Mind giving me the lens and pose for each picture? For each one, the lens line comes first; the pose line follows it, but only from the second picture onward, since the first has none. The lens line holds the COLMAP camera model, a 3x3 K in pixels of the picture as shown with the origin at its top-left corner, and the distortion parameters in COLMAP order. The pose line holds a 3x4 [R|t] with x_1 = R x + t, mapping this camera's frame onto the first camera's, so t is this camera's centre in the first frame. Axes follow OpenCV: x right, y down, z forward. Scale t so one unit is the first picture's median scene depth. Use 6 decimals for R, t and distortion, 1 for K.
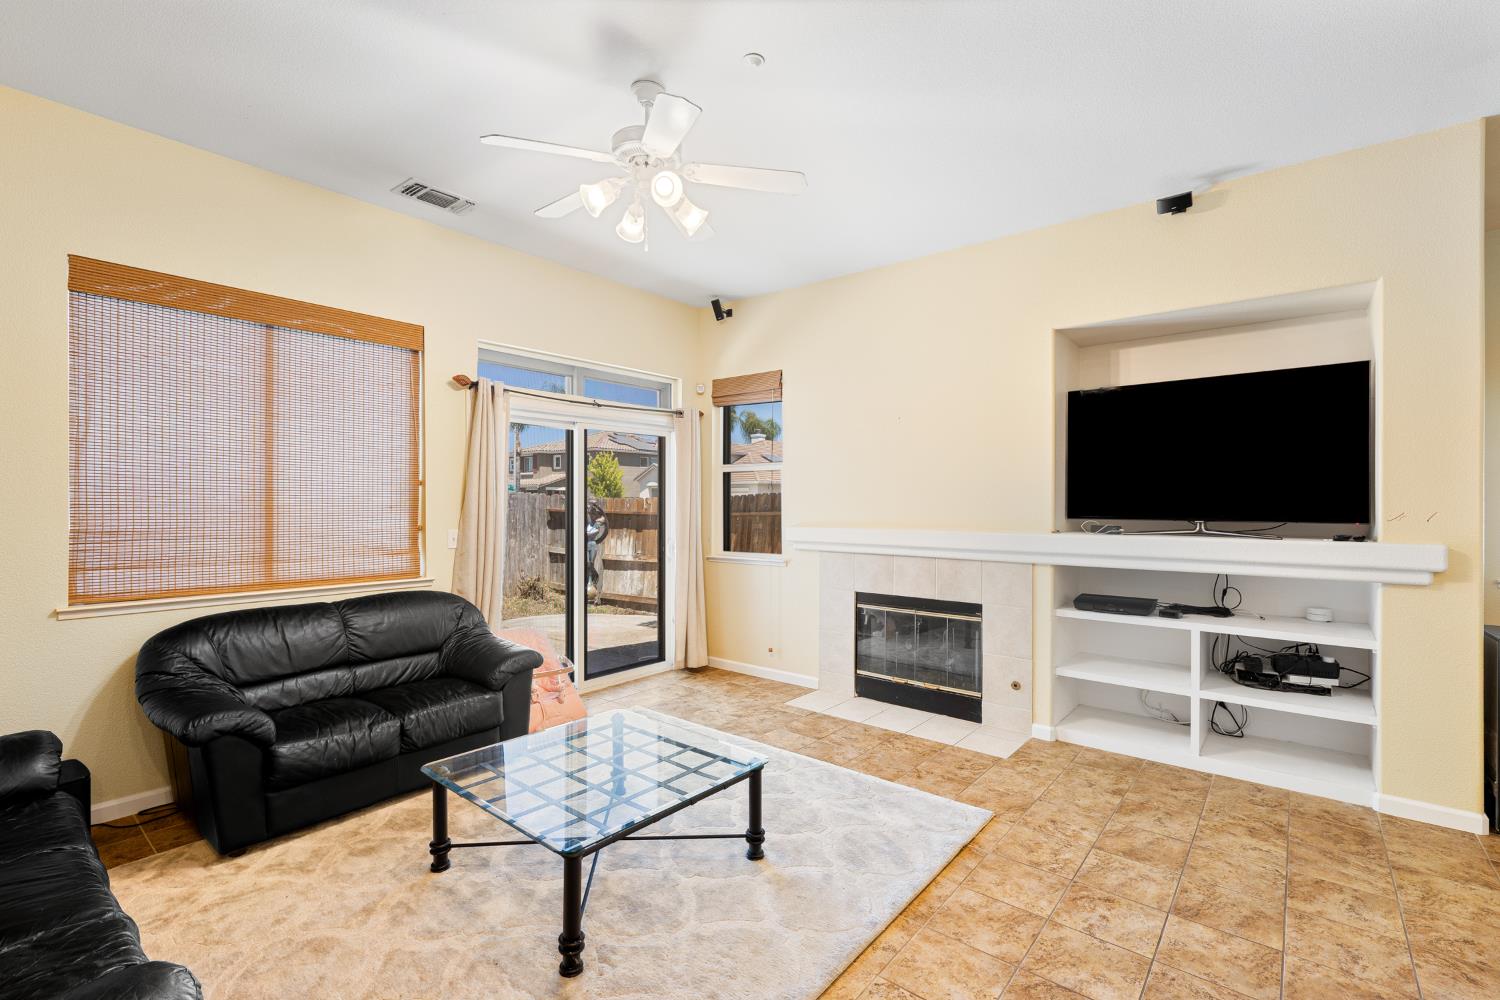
lens RADIAL K [[676.4, 0, 746.9], [0, 676.4, 503.6], [0, 0, 1]] dist [-0.002006, 0.000530]
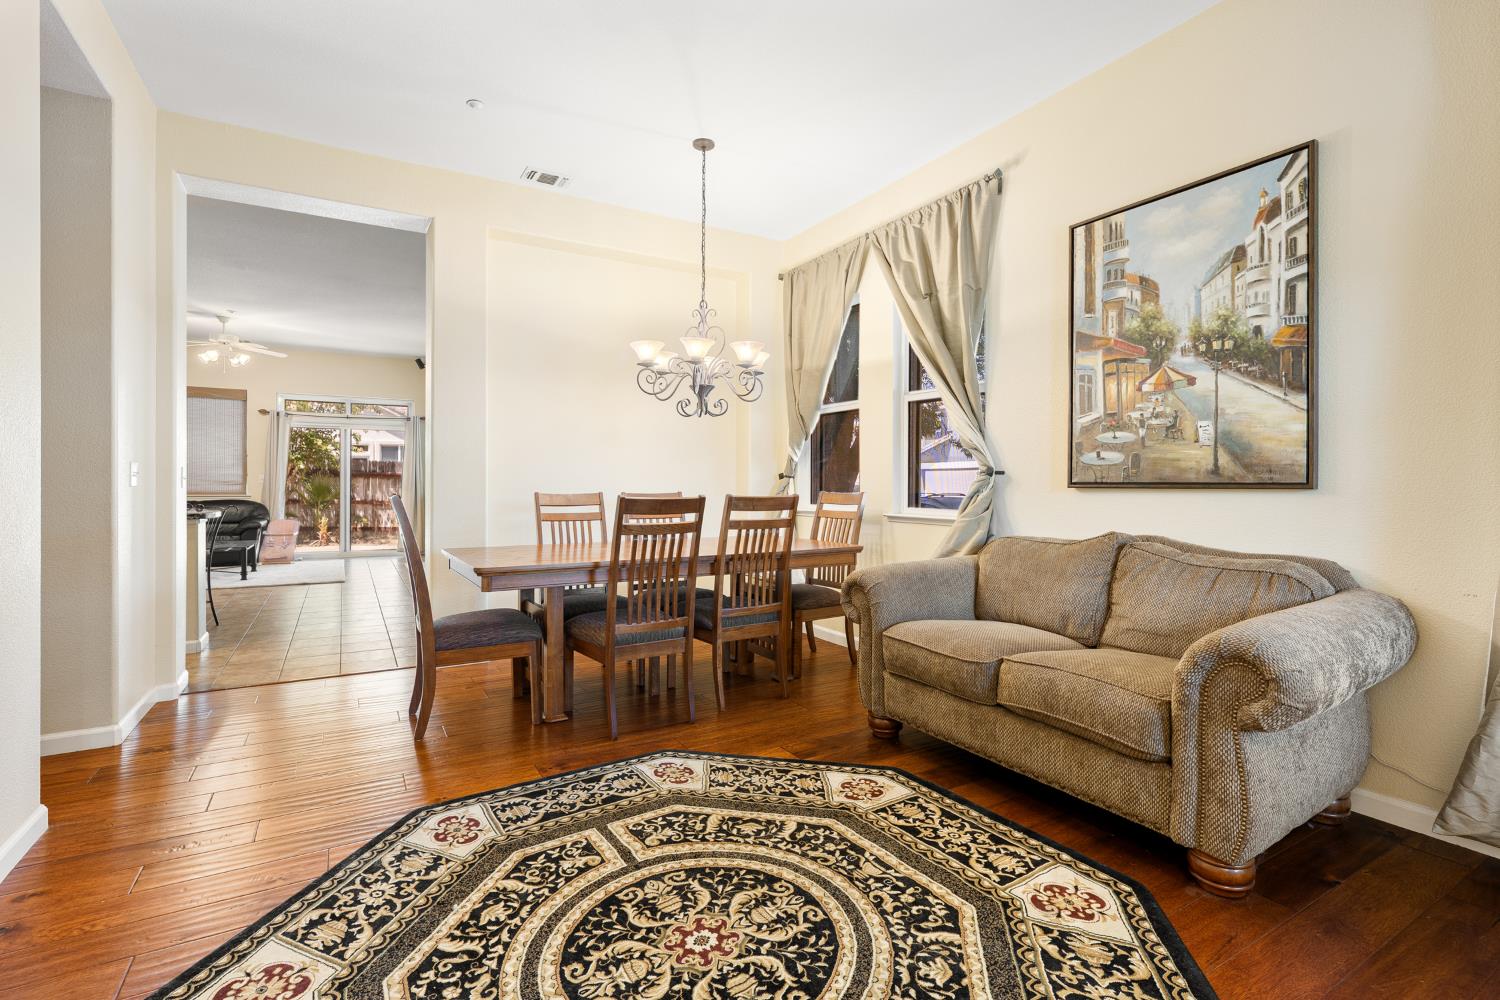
lens RADIAL K [[696.1, 0, 748.1], [0, 696.1, 484.7], [0, 0, 1]] dist [0.000770, -0.000023]
pose [[0.938806, 0.000285, -0.344447, 2.330105], [-0.001811, 0.999990, -0.004109, 0.092214], [0.344443, 0.004482, 0.938797, -0.804841]]
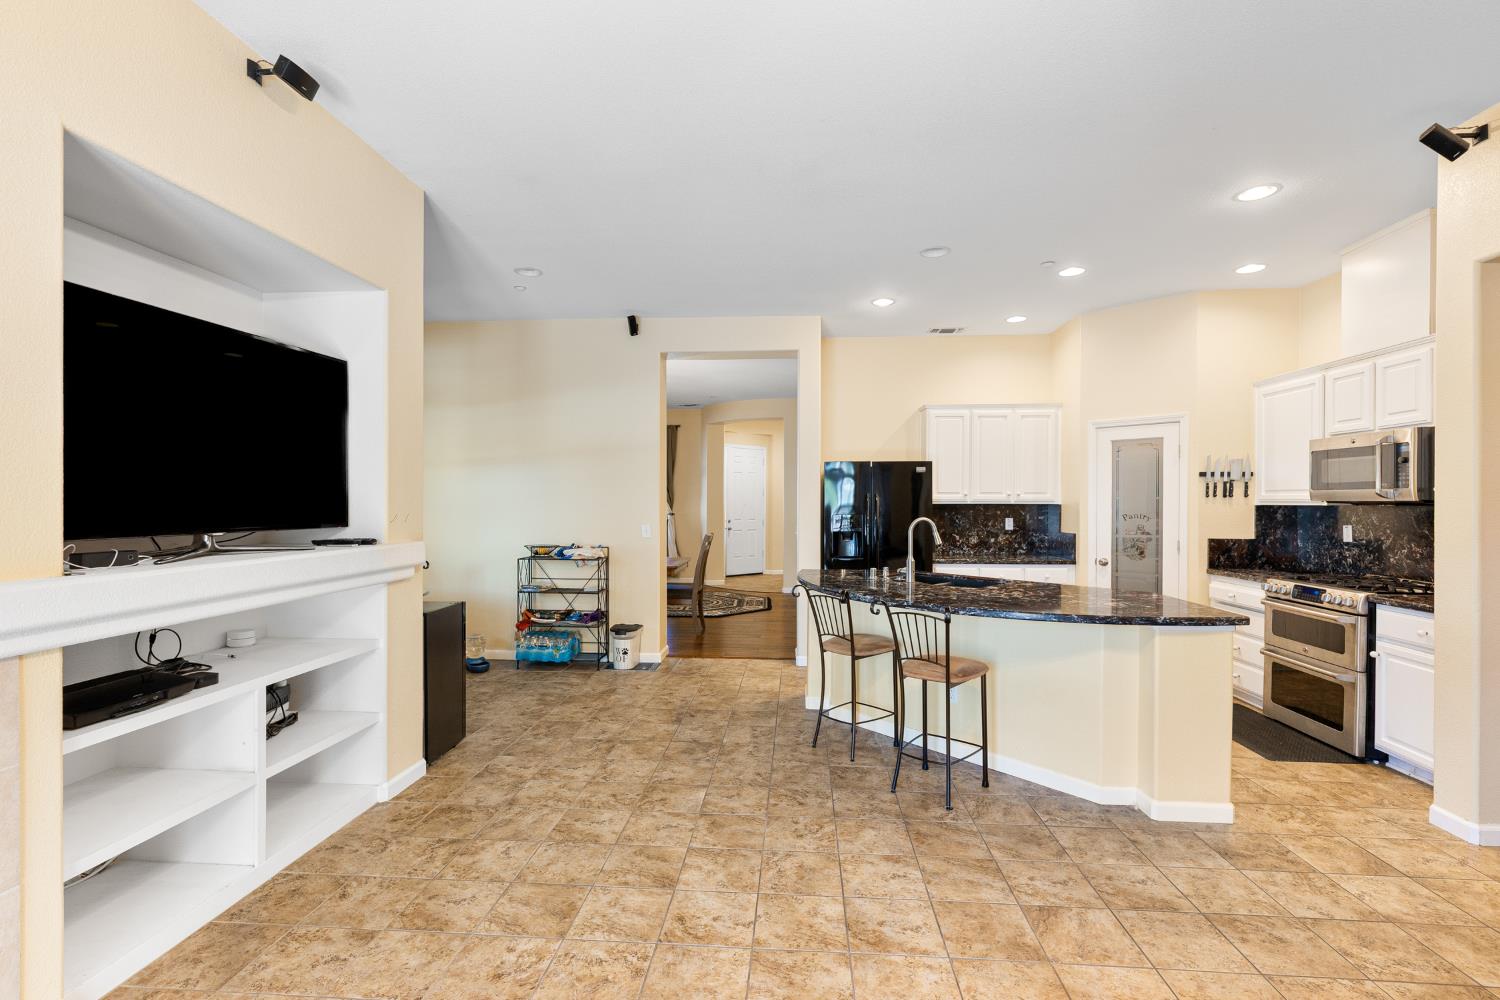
lens RADIAL K [[676.4, 0, 746.9], [0, 676.4, 503.6], [0, 0, 1]] dist [-0.002006, 0.000530]
pose [[-0.574681, -0.007453, 0.818344, -0.206363], [-0.000605, 0.999962, 0.008683, -0.010829], [-0.818377, 0.004495, -0.574664, 0.994625]]
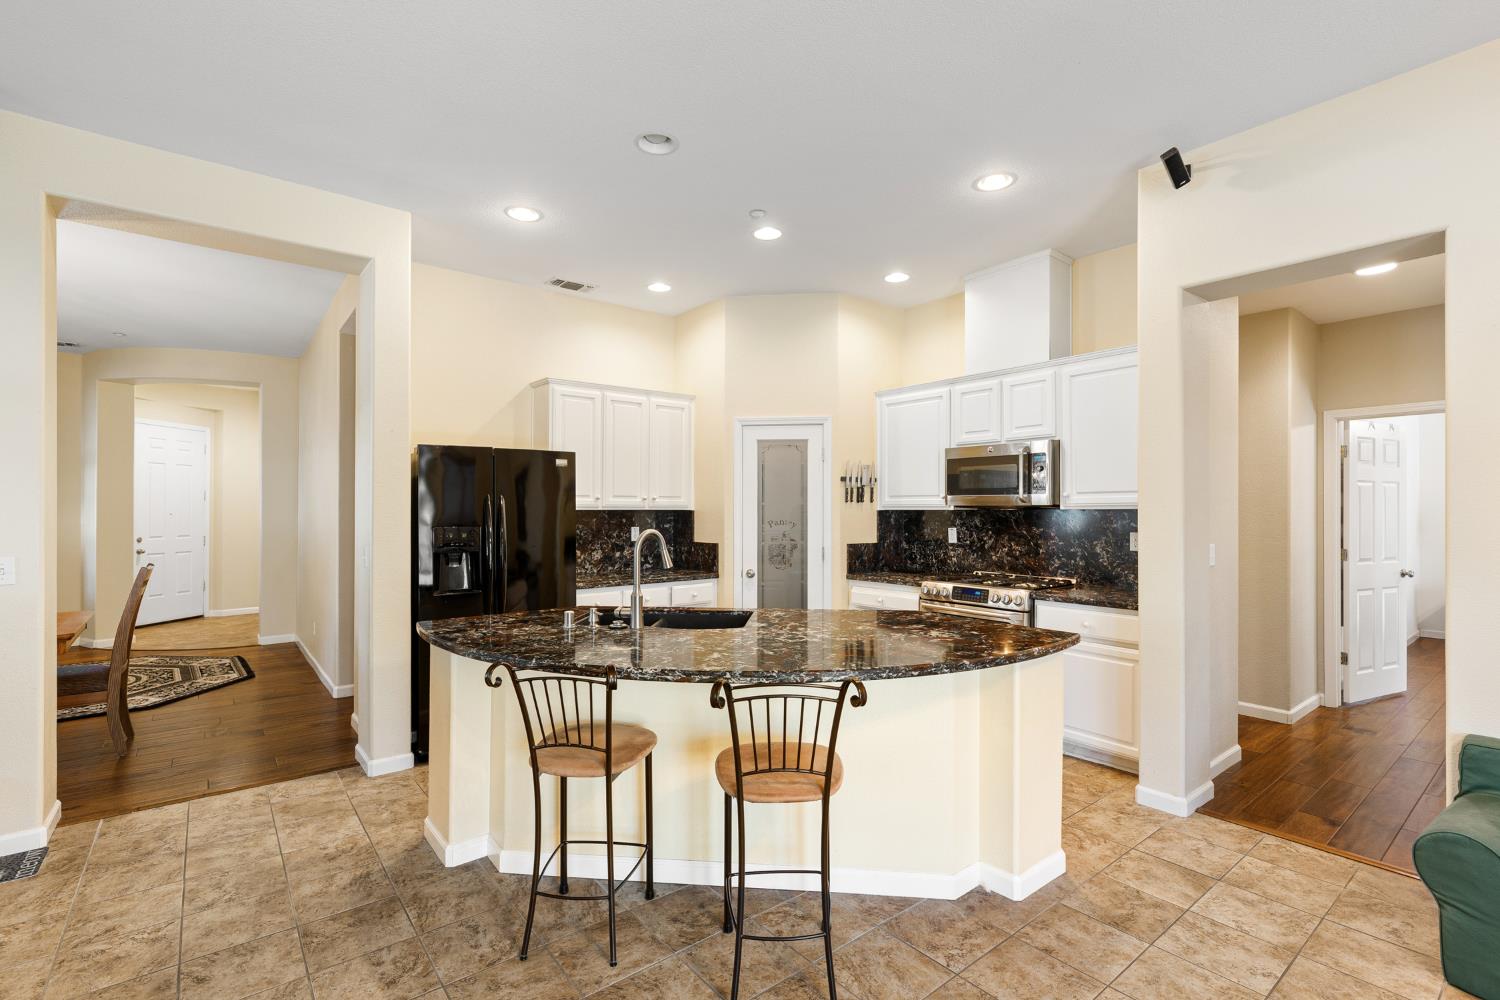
lens RADIAL K [[682.9, 0, 748.2], [0, 682.9, 507.5], [0, 0, 1]] dist [0.000171, 0.000467]
pose [[-0.977941, -0.002351, 0.208869, 0.321471], [-0.001996, 0.999996, 0.001909, -0.003660], [-0.208872, 0.001450, -0.977942, 0.816851]]
